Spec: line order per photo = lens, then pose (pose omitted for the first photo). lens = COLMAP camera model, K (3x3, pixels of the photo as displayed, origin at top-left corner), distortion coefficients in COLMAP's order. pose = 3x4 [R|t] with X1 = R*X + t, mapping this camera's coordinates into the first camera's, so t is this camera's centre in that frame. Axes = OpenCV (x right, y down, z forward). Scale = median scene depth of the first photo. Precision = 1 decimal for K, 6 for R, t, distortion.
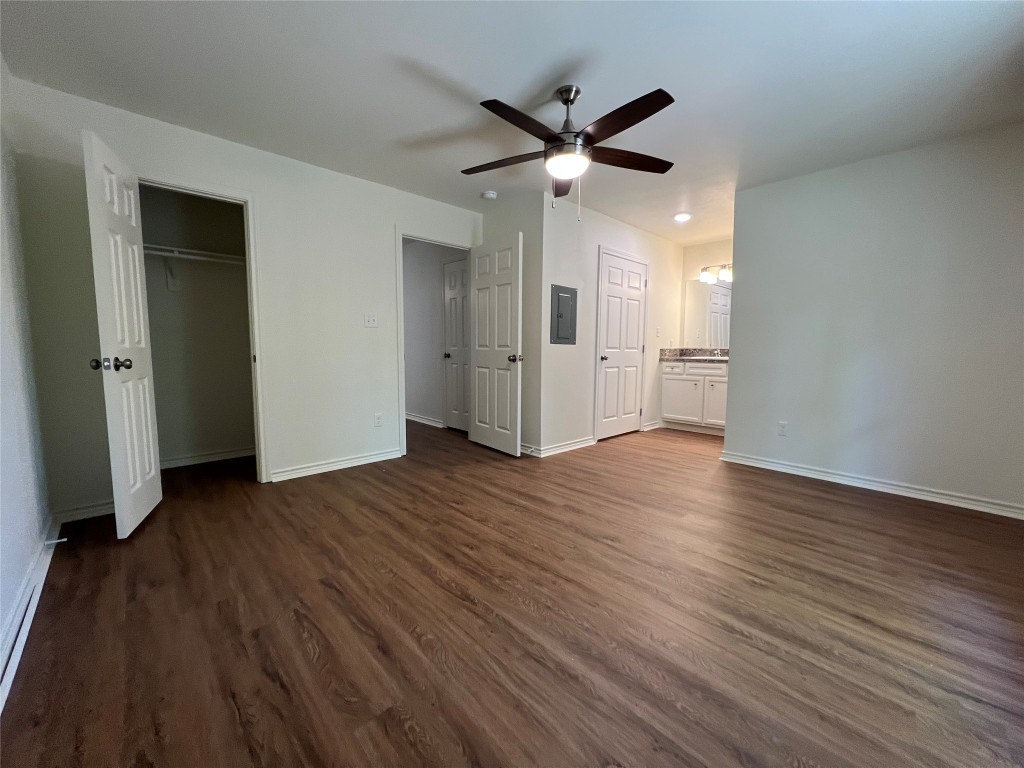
lens RADIAL K [[407.5, 0, 512.7], [0, 407.5, 385.5], [0, 0, 1]] dist [-0.000813, 0.000344]
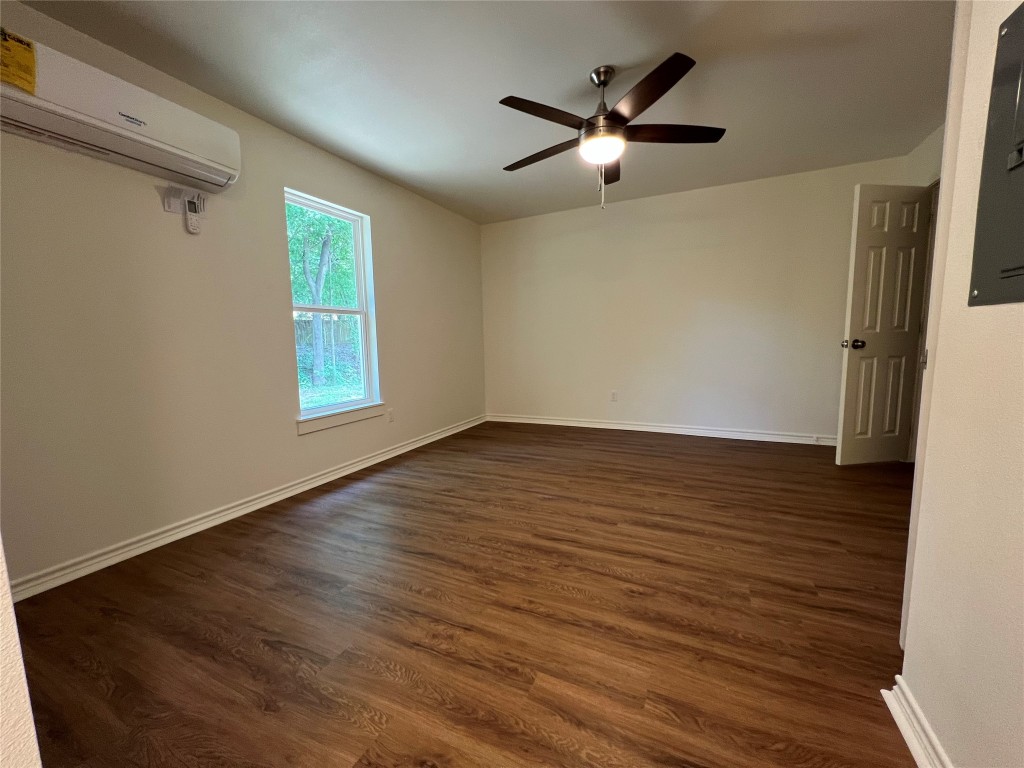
lens RADIAL K [[405.9, 0, 513.9], [0, 405.9, 383.4], [0, 0, 1]] dist [-0.000741, 0.000011]
pose [[-0.931868, 0.051781, -0.359083, 0.612326], [-0.018729, 0.981576, 0.190150, -0.144390], [0.362313, 0.183920, -0.913730, 1.652725]]
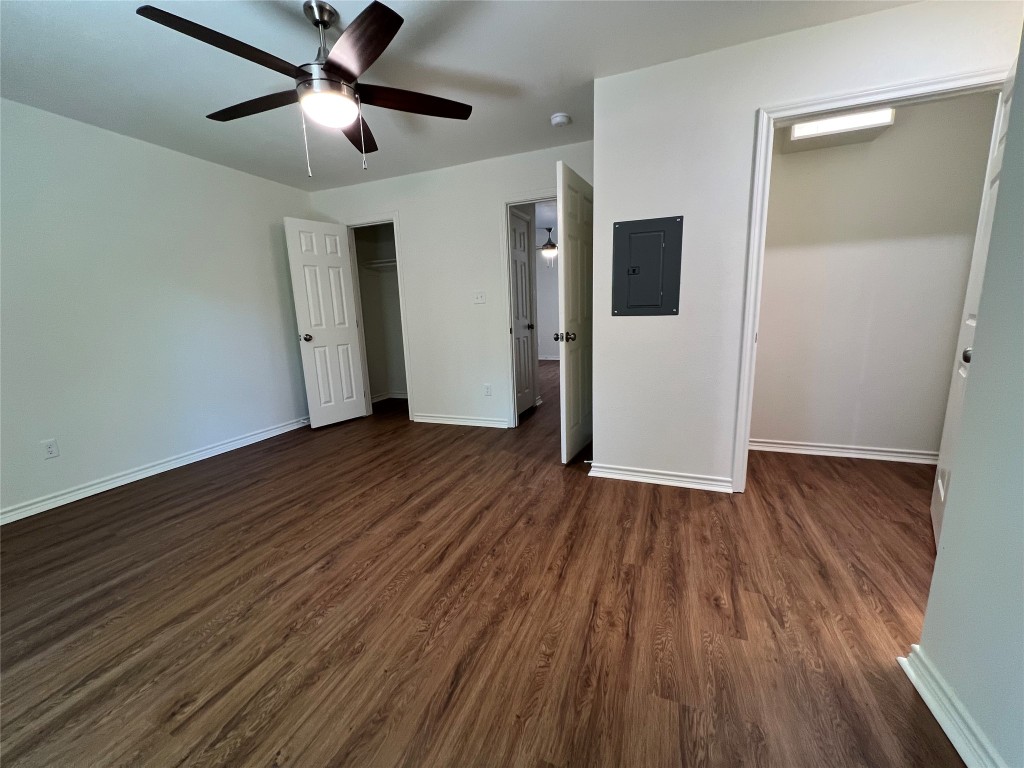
lens RADIAL K [[407.5, 0, 511.1], [0, 407.5, 386.4], [0, 0, 1]] dist [-0.000813, 0.000344]
pose [[0.425626, 0.145908, -0.893058, 0.927280], [-0.046247, 0.989133, 0.139563, -0.109039], [0.903716, -0.018101, 0.427749, 0.829679]]
